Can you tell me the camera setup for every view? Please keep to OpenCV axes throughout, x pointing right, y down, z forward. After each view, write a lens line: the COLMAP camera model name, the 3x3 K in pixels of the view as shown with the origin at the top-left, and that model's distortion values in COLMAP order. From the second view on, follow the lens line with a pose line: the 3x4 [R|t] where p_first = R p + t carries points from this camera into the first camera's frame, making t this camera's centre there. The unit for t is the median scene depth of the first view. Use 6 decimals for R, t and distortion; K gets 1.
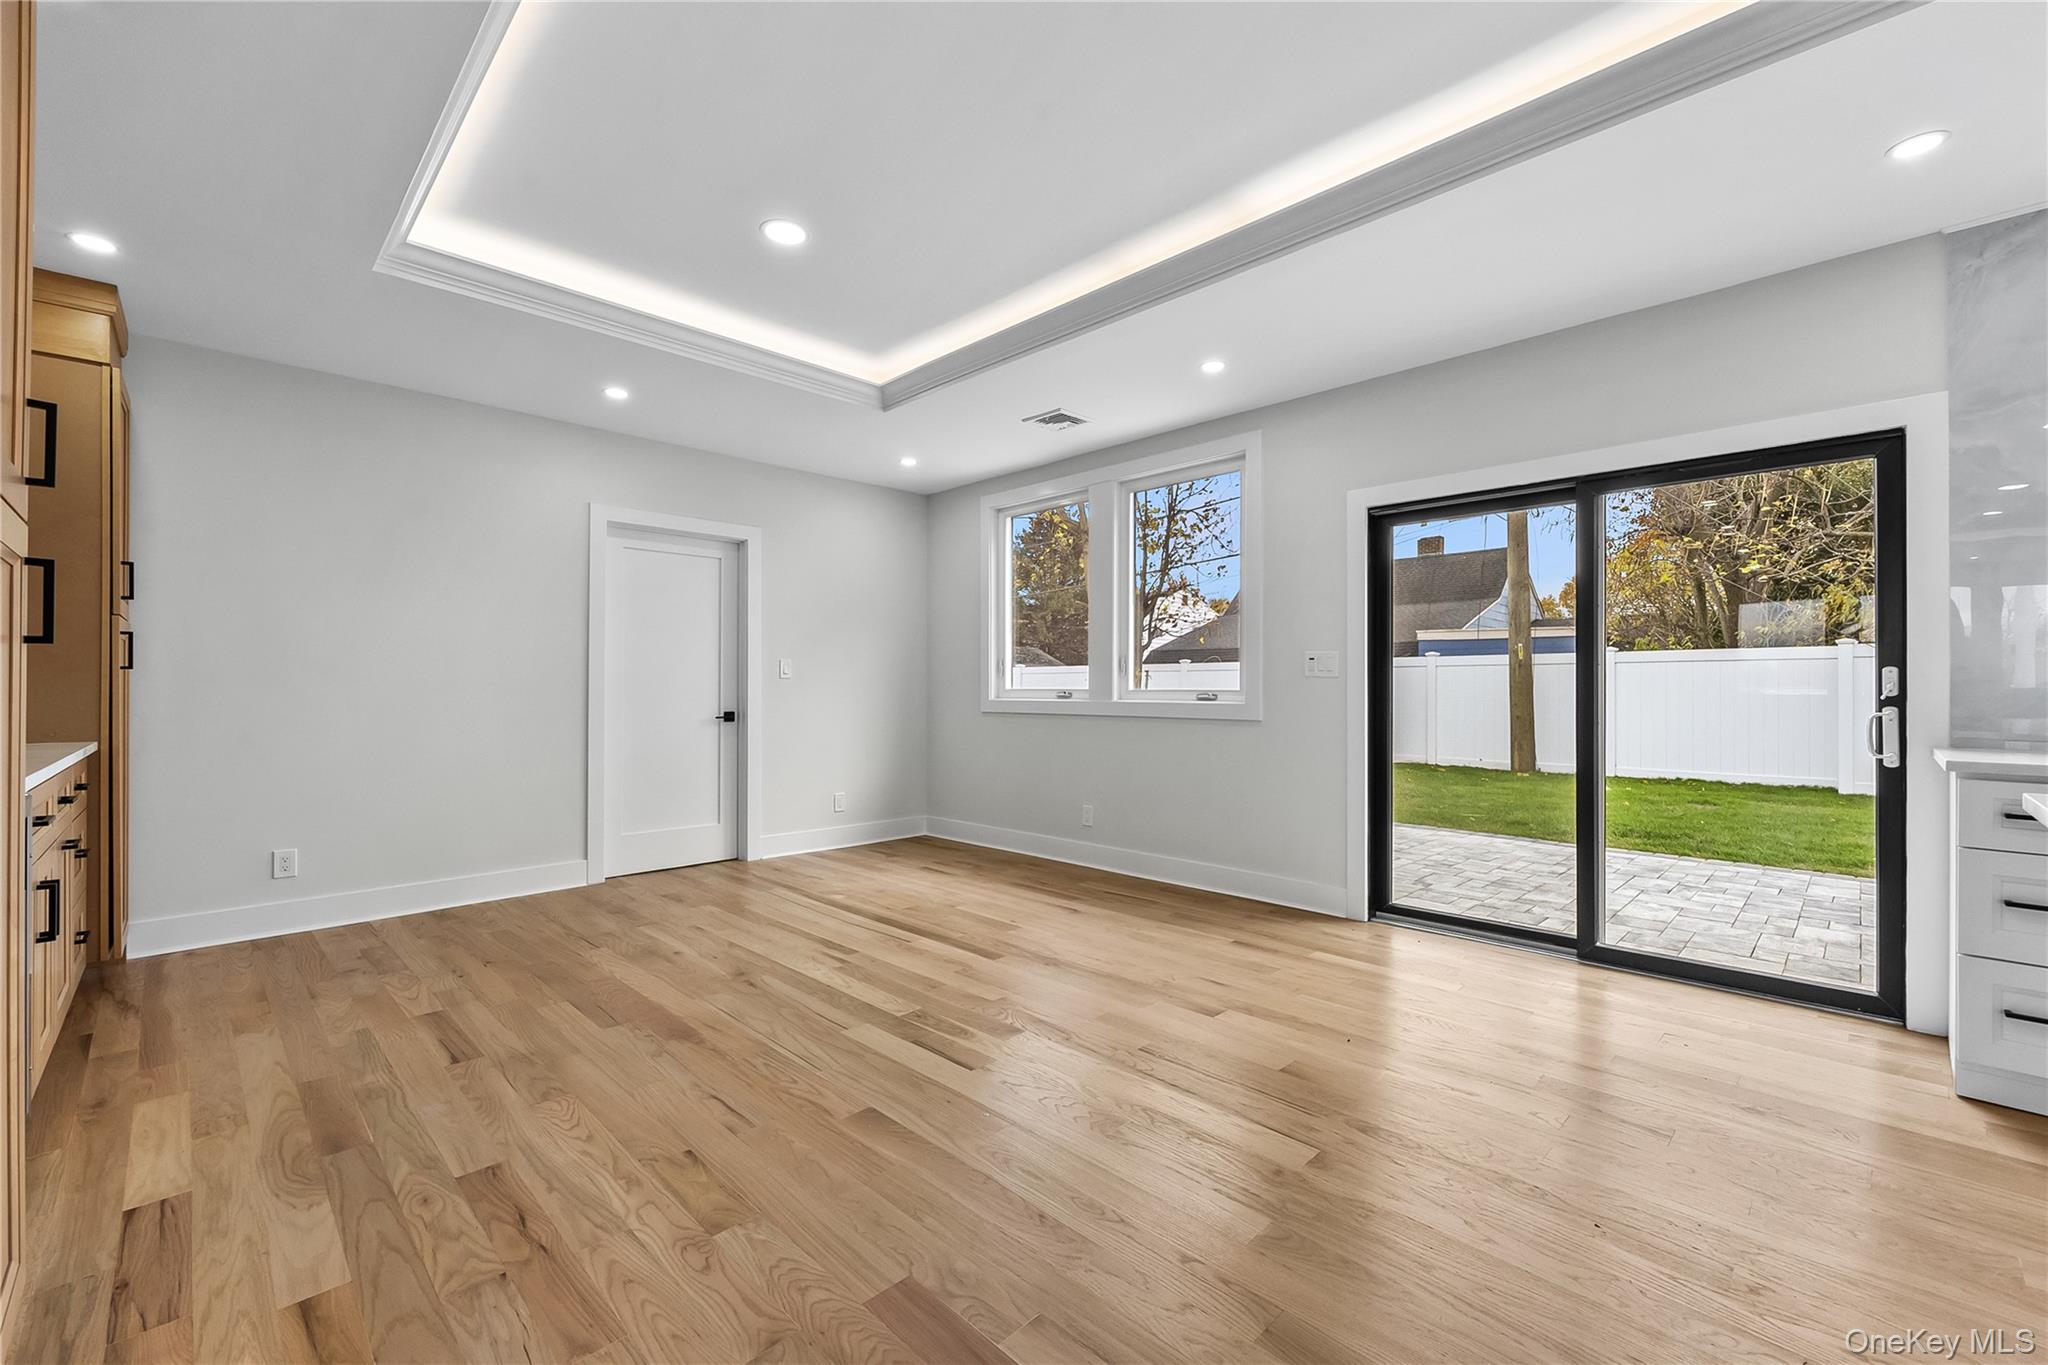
lens RADIAL K [[822.4, 0, 1034.3], [0, 822.4, 686.7], [0, 0, 1]] dist [0.009311, -0.001858]
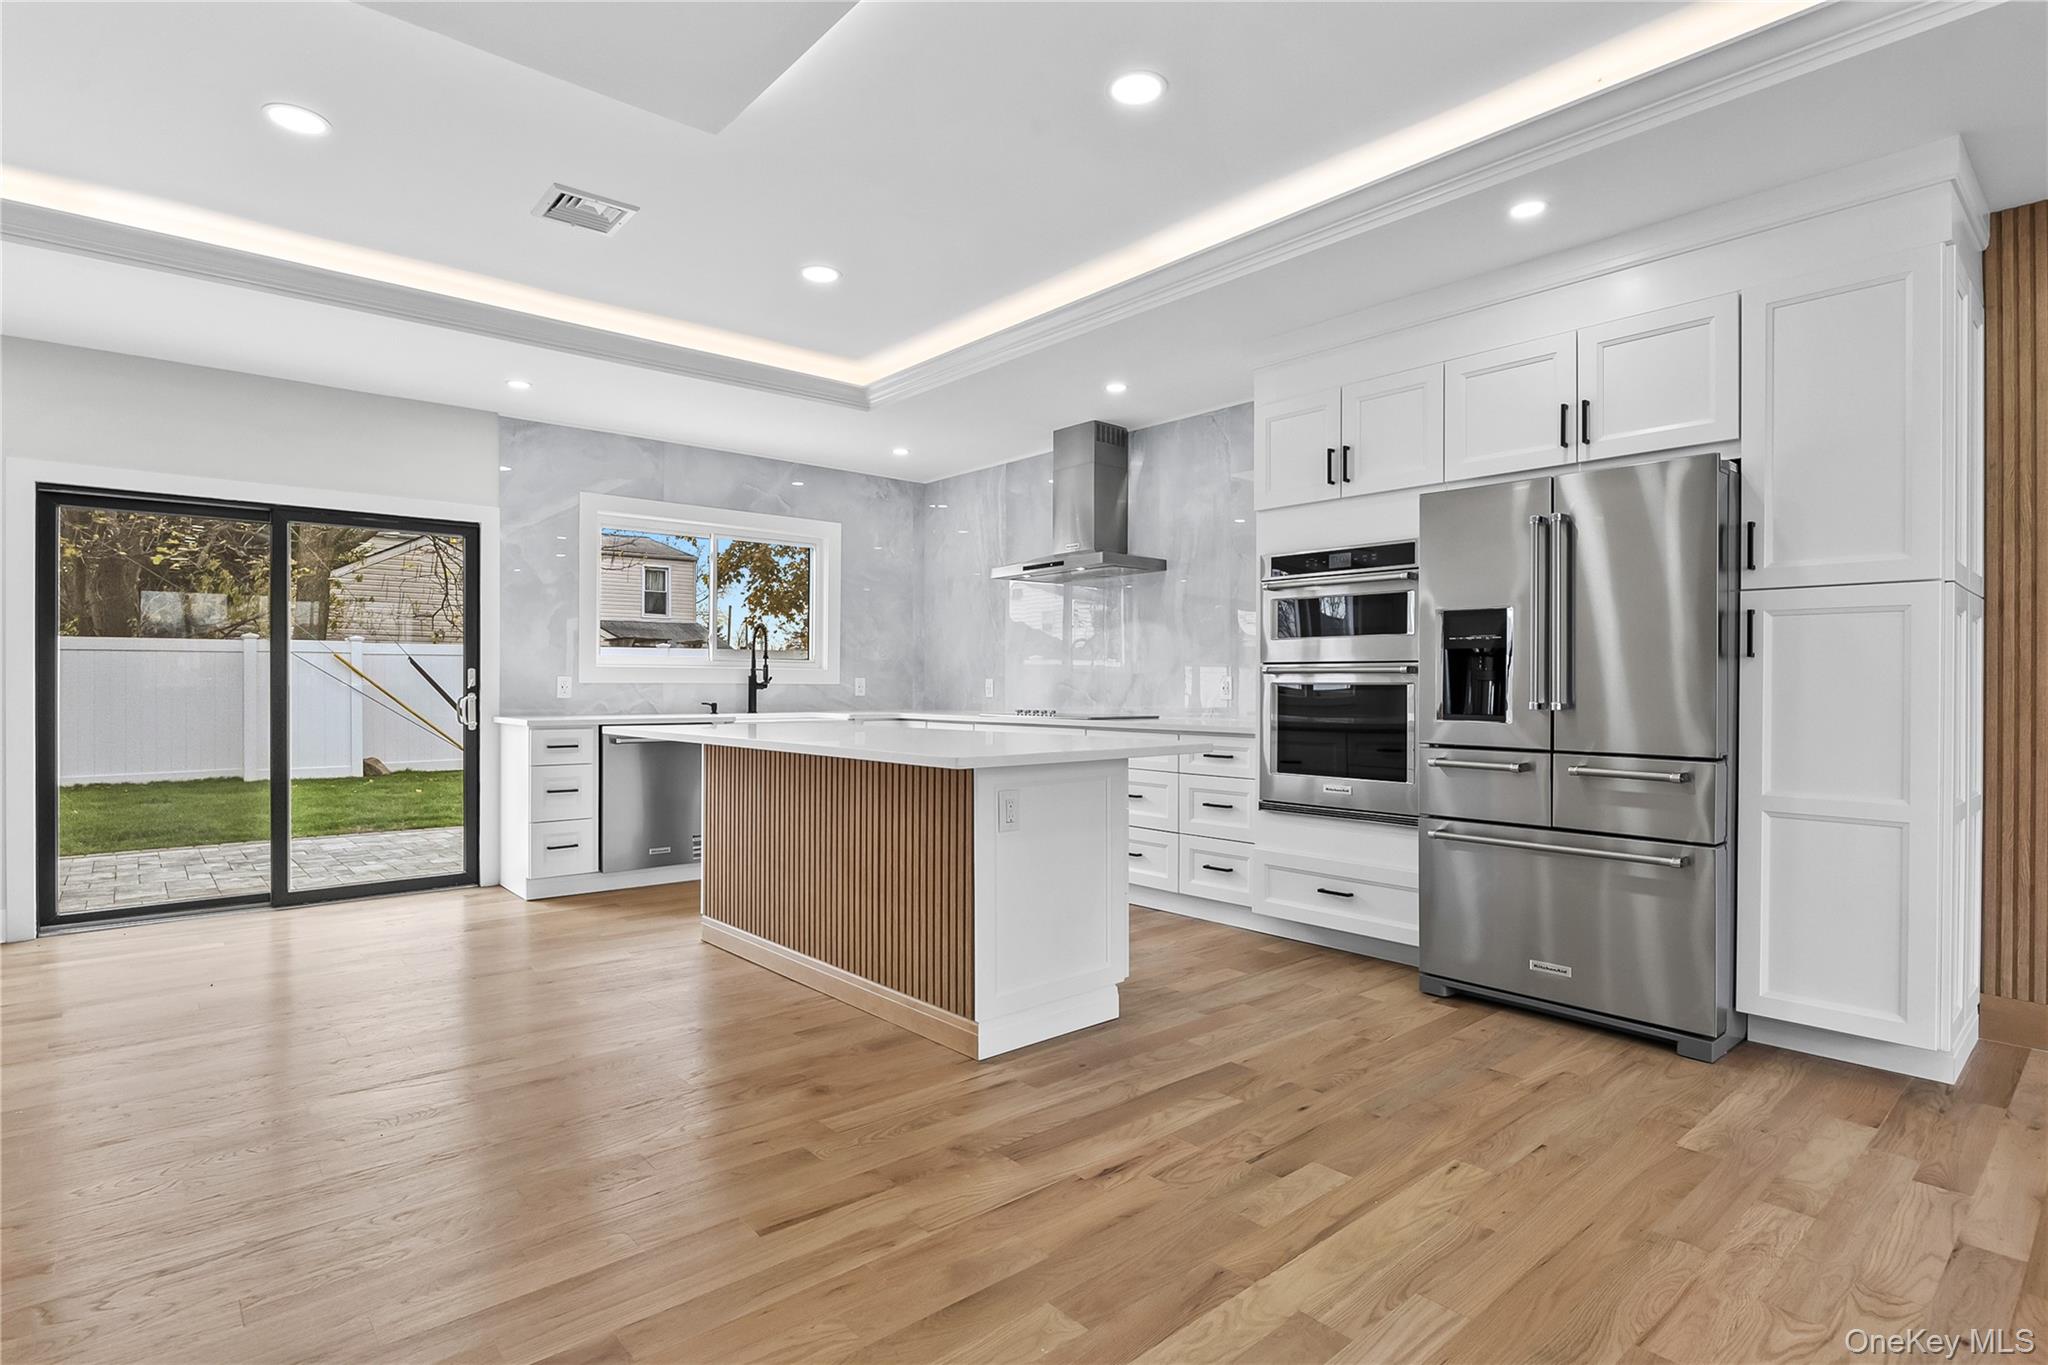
lens RADIAL K [[1117.3, 0, 1136.0], [0, 1117.3, 683.1], [0, 0, 1]] dist [-0.015981, -0.000750]
pose [[-0.019020, -0.001124, 0.999818, -0.858976], [-0.003410, 0.999994, 0.001059, -0.001096], [-0.999813, -0.003389, -0.019023, -0.192665]]
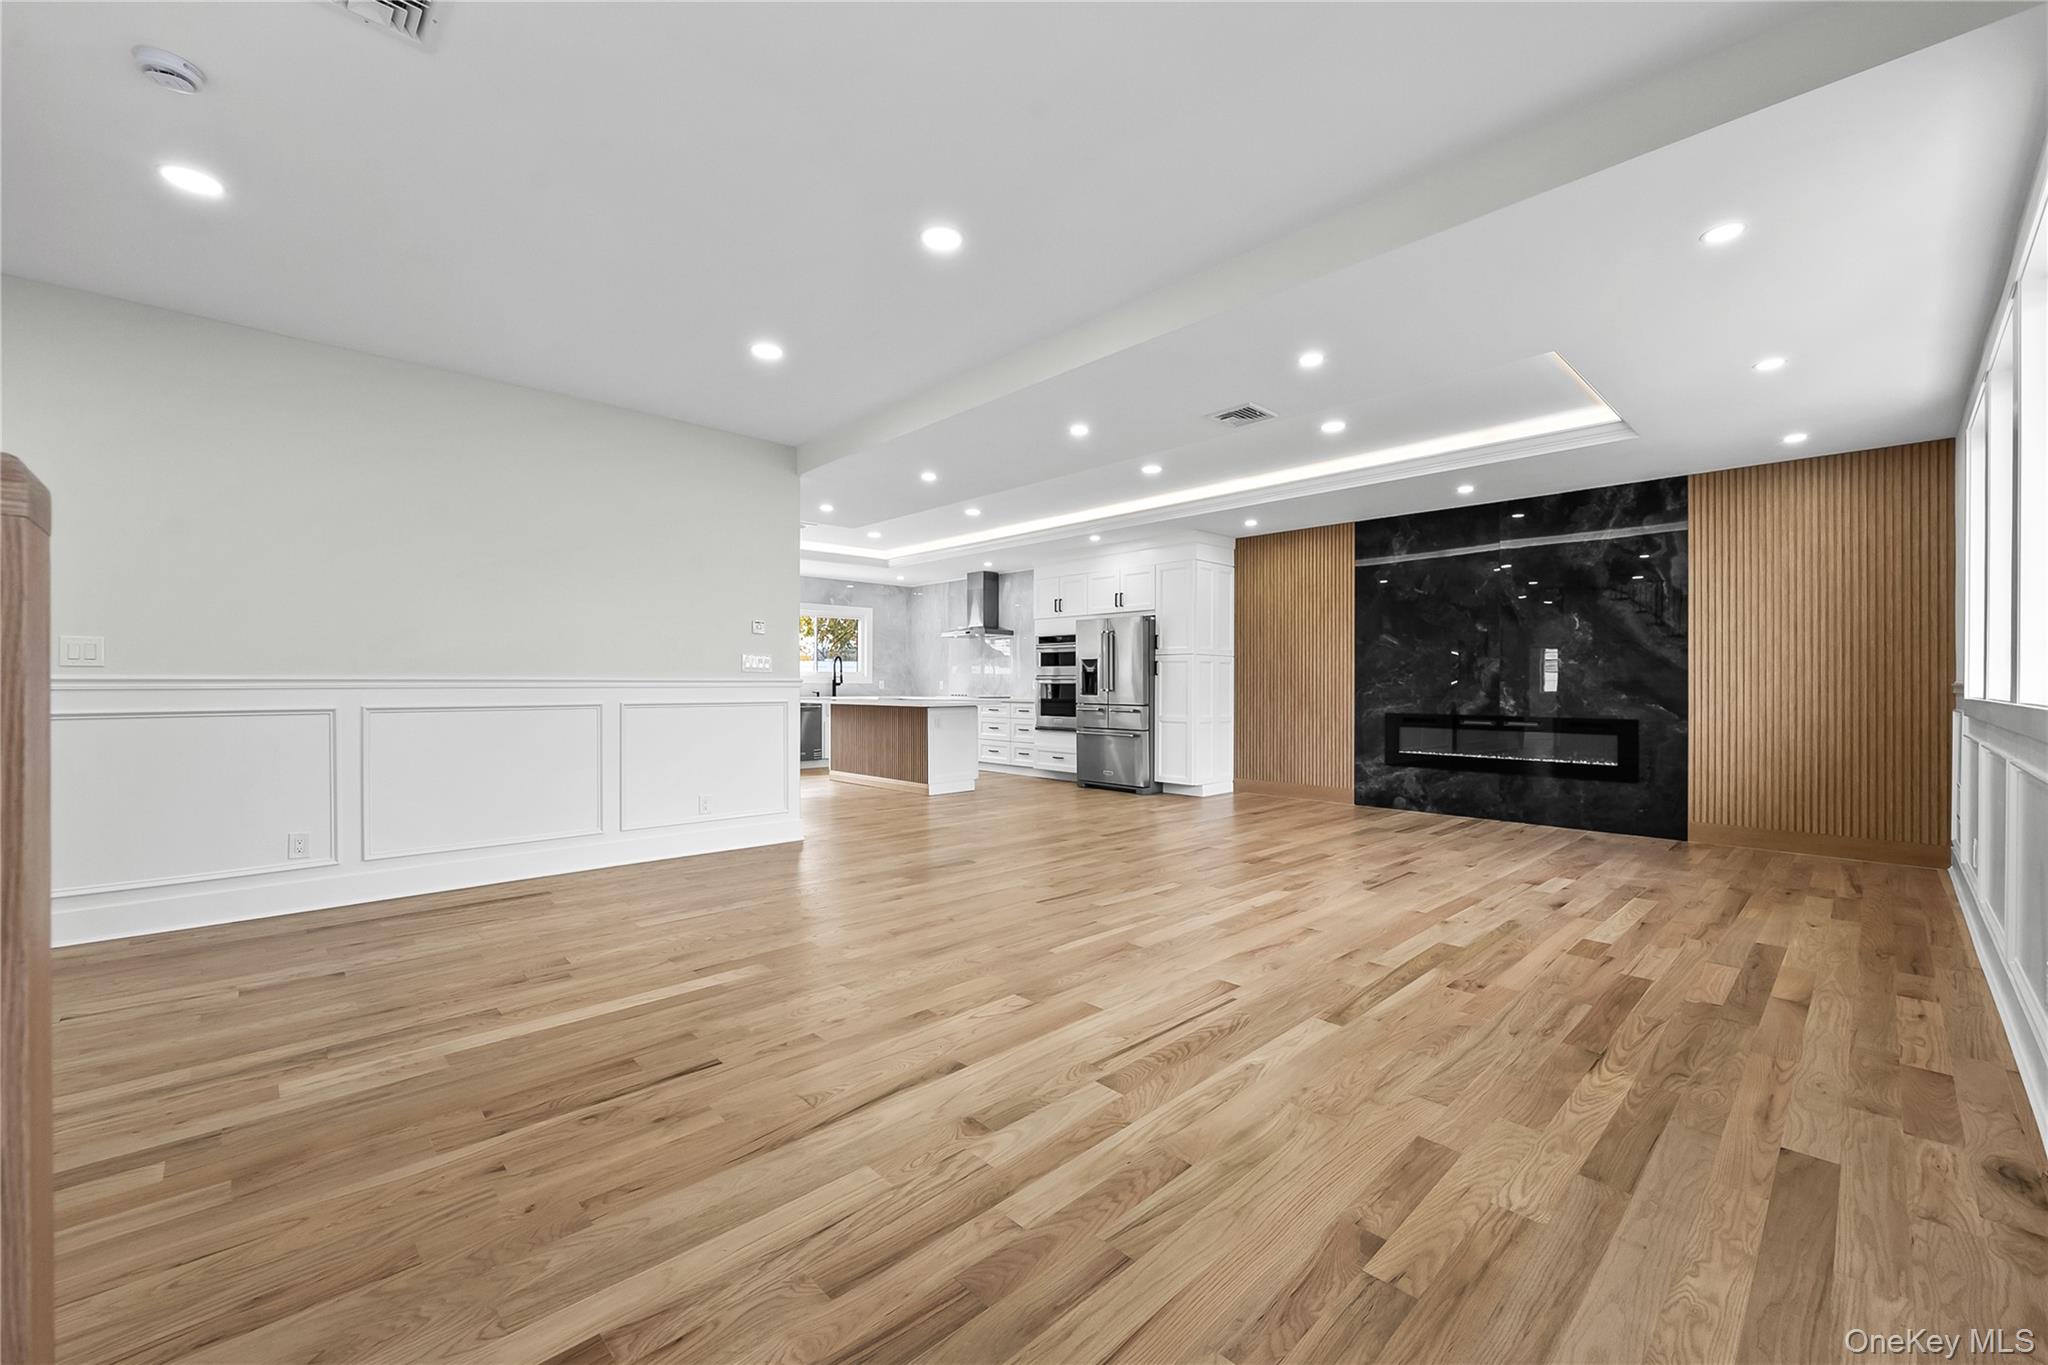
lens RADIAL K [[822.4, 0, 1033.0], [0, 822.4, 685.3], [0, 0, 1]] dist [0.009311, -0.001858]
pose [[0.019811, -0.003905, 0.999796, -2.047941], [-0.003763, 0.999985, 0.003980, -0.003014], [-0.999797, -0.003841, 0.019796, -0.388956]]
